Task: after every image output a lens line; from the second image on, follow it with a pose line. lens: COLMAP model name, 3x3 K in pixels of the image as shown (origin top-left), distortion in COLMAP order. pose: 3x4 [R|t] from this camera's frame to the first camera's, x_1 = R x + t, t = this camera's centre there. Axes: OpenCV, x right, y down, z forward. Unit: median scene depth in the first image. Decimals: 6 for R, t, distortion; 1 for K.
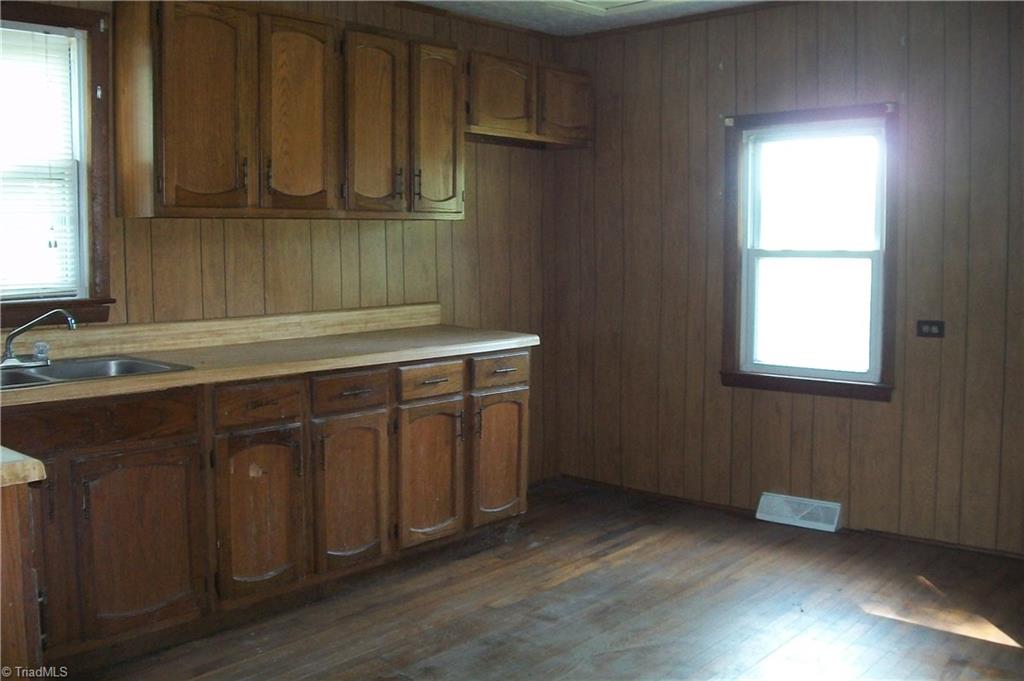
lens RADIAL K [[972.4, 0, 512.2], [0, 972.4, 329.0], [0, 0, 1]] dist [-0.114581, 0.000000]
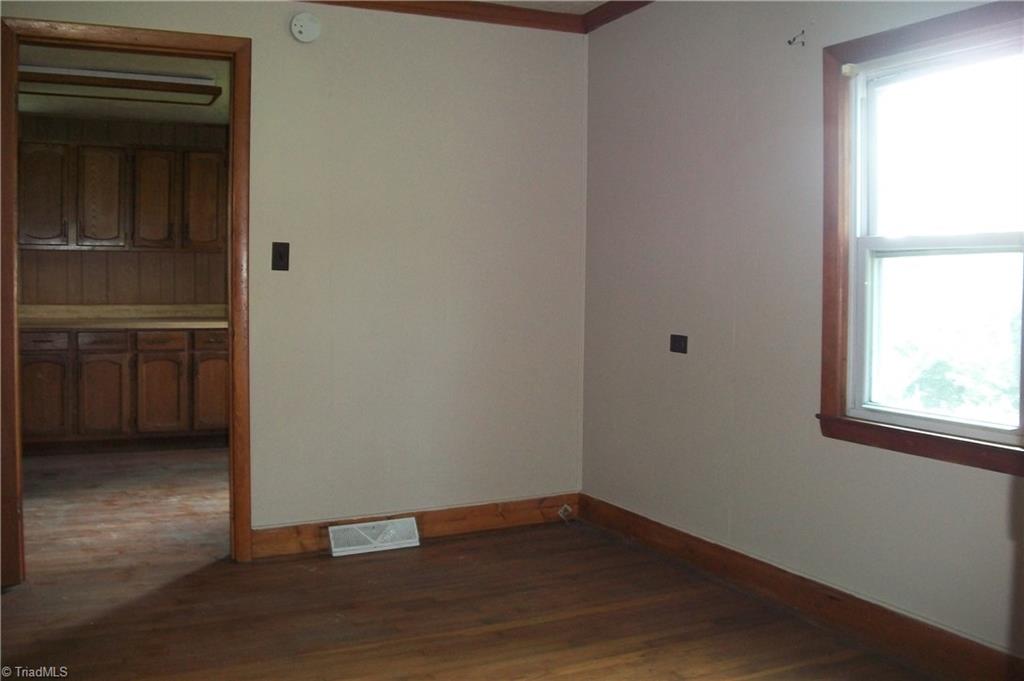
lens RADIAL K [[972.4, 0, 520.5], [0, 972.4, 339.2], [0, 0, 1]] dist [-0.114581, 0.000000]
pose [[0.926306, 0.037521, -0.374899, 1.212813], [-0.050775, 0.998384, -0.025535, 0.061941], [0.373335, 0.042689, 0.926714, -0.399928]]
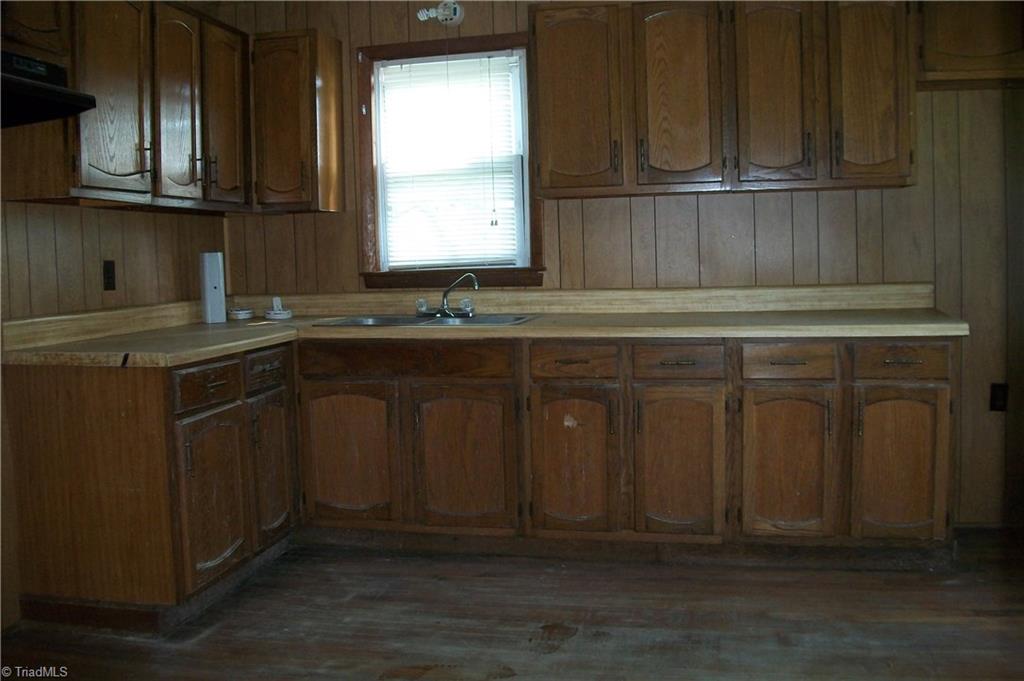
lens RADIAL K [[972.4, 0, 514.9], [0, 972.4, 327.7], [0, 0, 1]] dist [-0.114581, 0.000000]
pose [[0.498355, 0.059008, -0.864963, 0.579425], [-0.050373, 0.997966, 0.039059, -0.001678], [0.865509, 0.024105, 0.500314, 0.324325]]
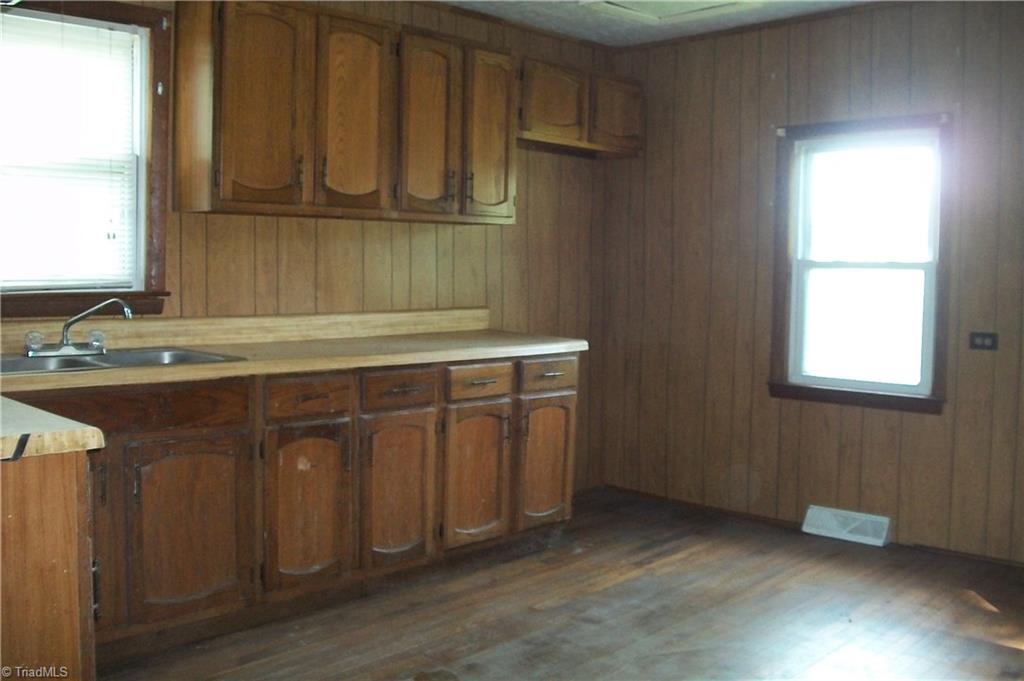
lens RADIAL K [[972.4, 0, 511.7], [0, 972.4, 328.9], [0, 0, 1]] dist [-0.114581, 0.000000]
pose [[0.998840, 0.020068, -0.043776, -0.007438], [-0.021083, 0.999517, -0.022853, 0.021511], [0.043296, 0.023749, 0.998780, -0.001552]]
